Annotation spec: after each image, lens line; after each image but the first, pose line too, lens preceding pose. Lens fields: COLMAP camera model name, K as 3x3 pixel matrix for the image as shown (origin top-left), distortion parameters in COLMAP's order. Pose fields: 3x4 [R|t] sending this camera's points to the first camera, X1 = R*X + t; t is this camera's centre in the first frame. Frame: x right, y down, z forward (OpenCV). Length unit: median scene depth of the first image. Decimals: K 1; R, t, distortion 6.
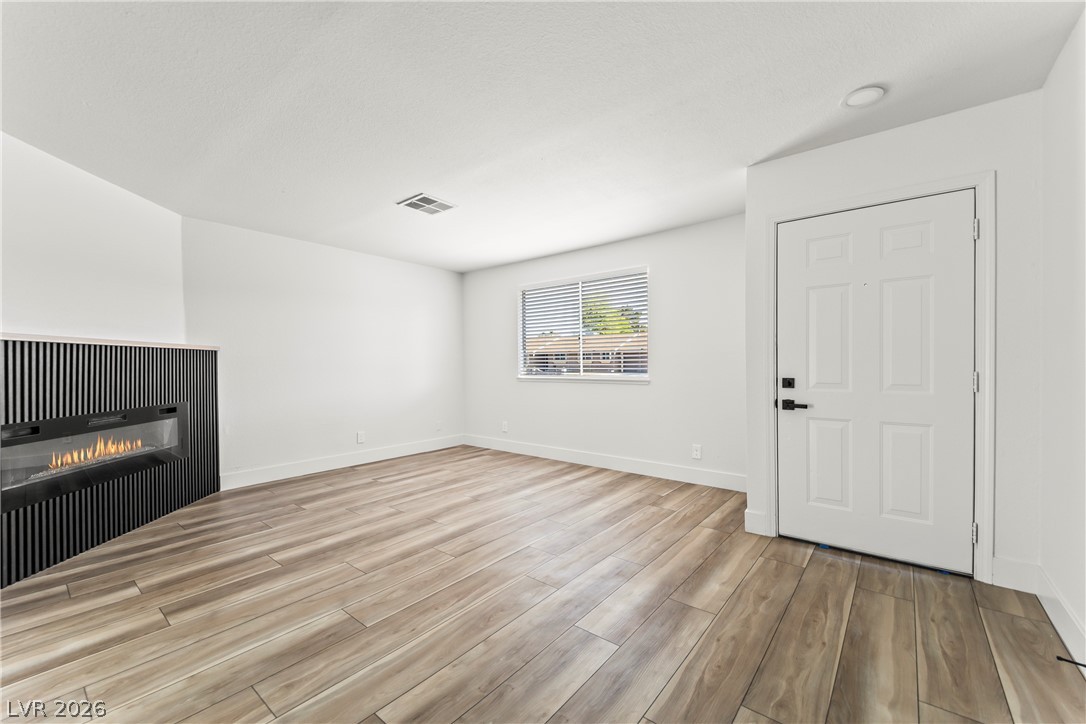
lens RADIAL K [[432.2, 0, 538.3], [0, 432.2, 367.4], [0, 0, 1]] dist [0.011435, -0.006117]
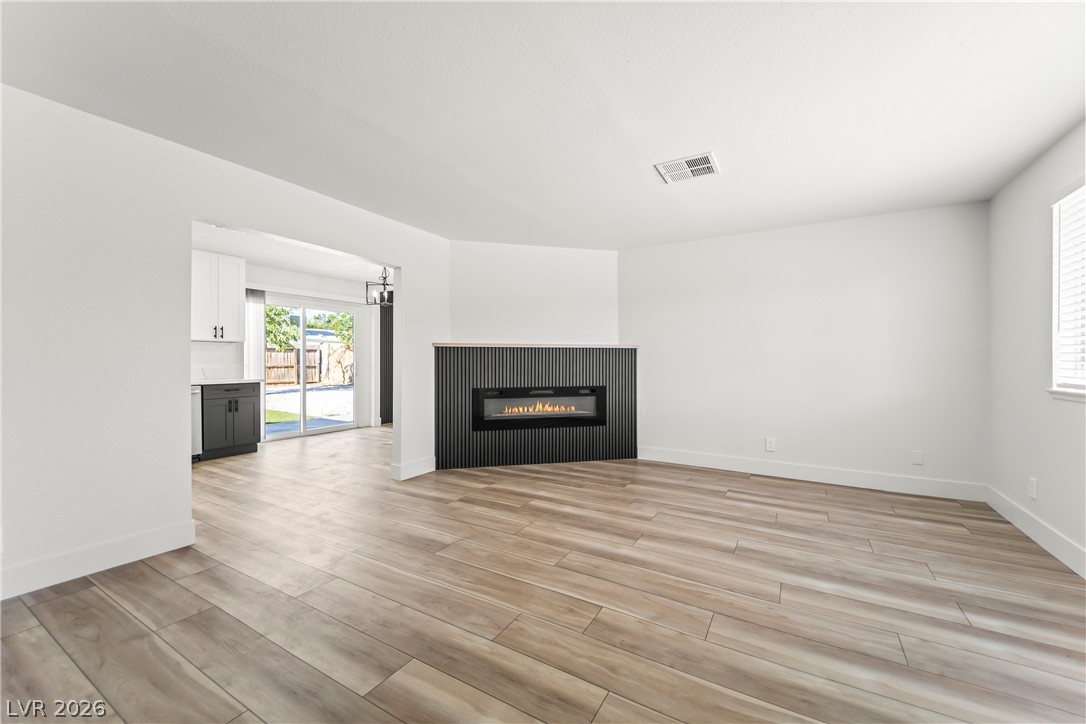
lens RADIAL K [[432.2, 0, 538.5], [0, 432.2, 356.8], [0, 0, 1]] dist [0.011435, -0.006117]
pose [[0.141519, 0.002082, -0.989933, 0.651636], [-0.006912, 0.999975, 0.001115, -0.016136], [0.989911, 0.006685, 0.141530, 0.728949]]
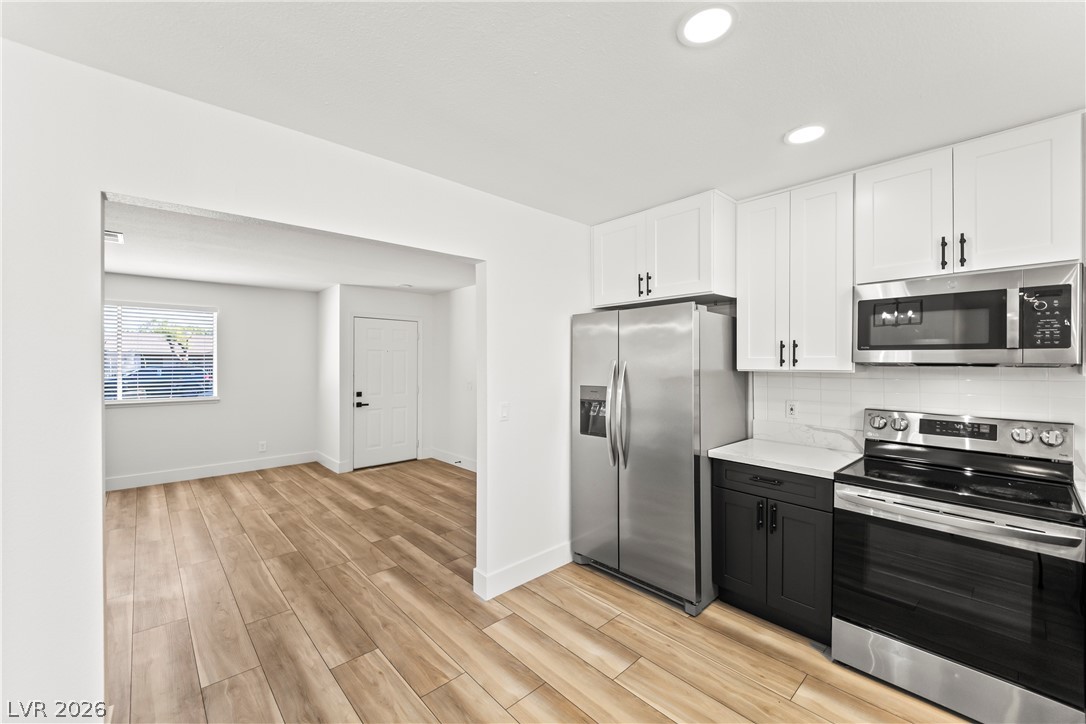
lens RADIAL K [[432.2, 0, 541.9], [0, 432.2, 357.1], [0, 0, 1]] dist [0.011435, -0.006117]
pose [[0.138406, 0.014760, 0.990266, -1.301281], [0.009320, 0.999825, -0.016205, -0.094525], [-0.990332, 0.011472, 0.138245, -0.148432]]
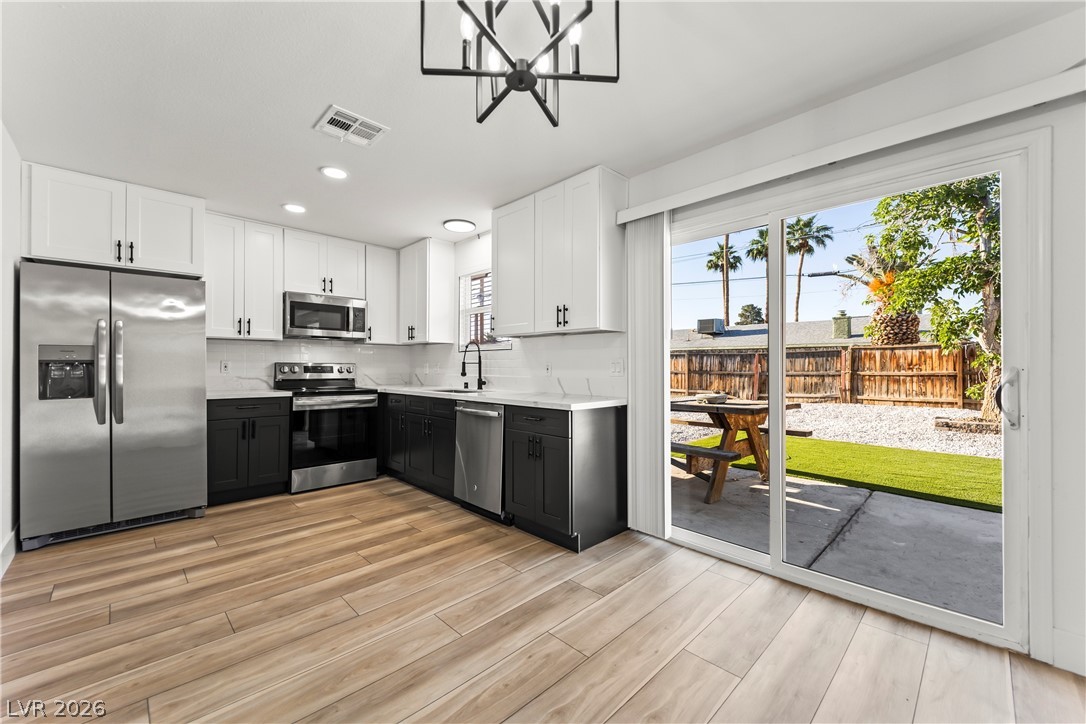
lens RADIAL K [[432.2, 0, 534.6], [0, 432.2, 362.9], [0, 0, 1]] dist [0.011435, -0.006117]
pose [[-0.993286, 0.005885, 0.115532, -1.403427], [0.006344, 0.999973, 0.003609, 0.000868], [-0.115508, 0.004318, -0.993297, 0.704089]]
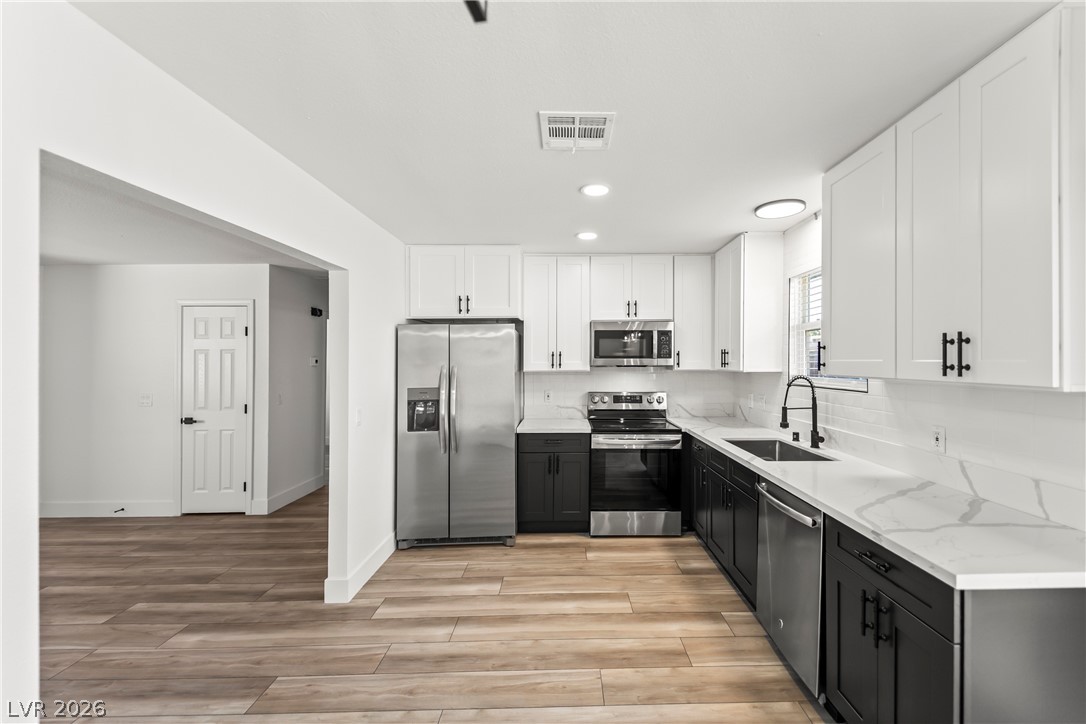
lens RADIAL K [[432.2, 0, 576.2], [0, 432.2, 357.1], [0, 0, 1]] dist [0.011435, -0.006117]
pose [[-0.650560, 0.018507, 0.759229, -1.447007], [0.020170, 0.999771, -0.007088, -0.110178], [-0.759187, 0.010703, -0.650785, 0.323575]]
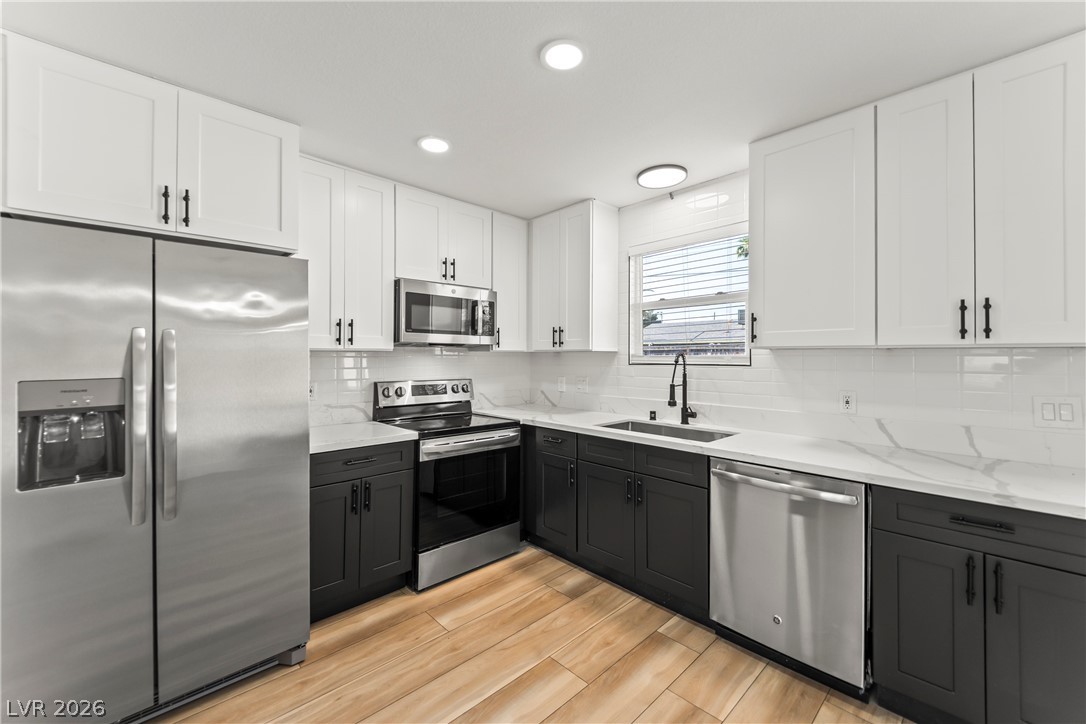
lens RADIAL K [[432.2, 0, 532.5], [0, 432.2, 352.5], [0, 0, 1]] dist [0.011435, -0.006117]
pose [[-0.990859, 0.005922, 0.134770, -0.852423], [0.006410, 0.999974, 0.003183, -0.070352], [-0.134747, 0.004018, -0.990872, 0.291110]]
